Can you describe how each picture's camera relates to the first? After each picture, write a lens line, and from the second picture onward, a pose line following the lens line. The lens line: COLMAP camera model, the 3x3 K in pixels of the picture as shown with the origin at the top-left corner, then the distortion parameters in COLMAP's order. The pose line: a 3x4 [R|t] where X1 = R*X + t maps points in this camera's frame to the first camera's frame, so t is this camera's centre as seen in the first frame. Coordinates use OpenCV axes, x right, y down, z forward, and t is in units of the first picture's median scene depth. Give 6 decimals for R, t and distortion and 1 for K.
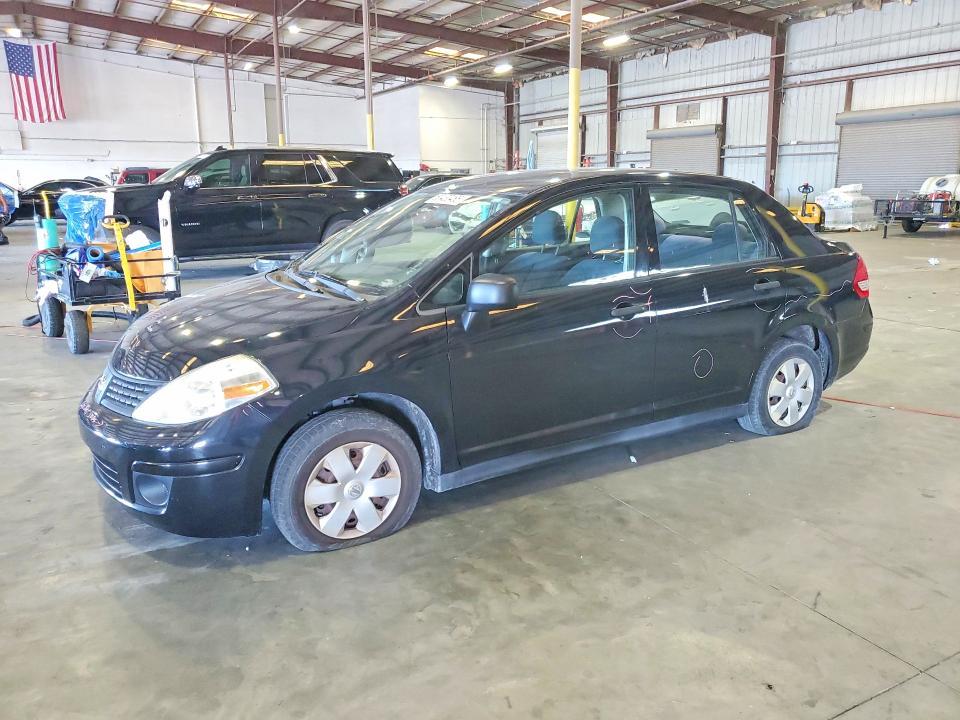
lens RADIAL K [[753.5, 0, 473.7], [0, 753.5, 359.1], [0, 0, 1]] dist [0.007755, 0.005539]
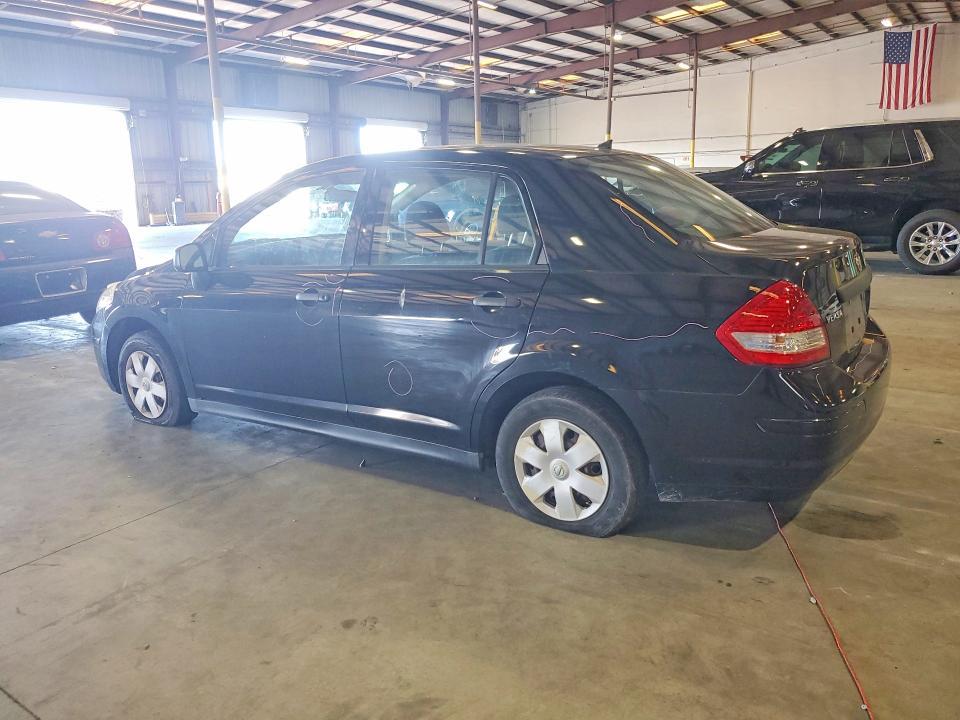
lens RADIAL K [[753.5, 0, 473.3], [0, 753.5, 361.1], [0, 0, 1]] dist [0.007755, 0.005539]
pose [[0.427488, 0.199823, -0.881660, 0.974430], [-0.184435, 0.974031, 0.131332, -0.125094], [0.885007, 0.106466, 0.453241, 0.632584]]
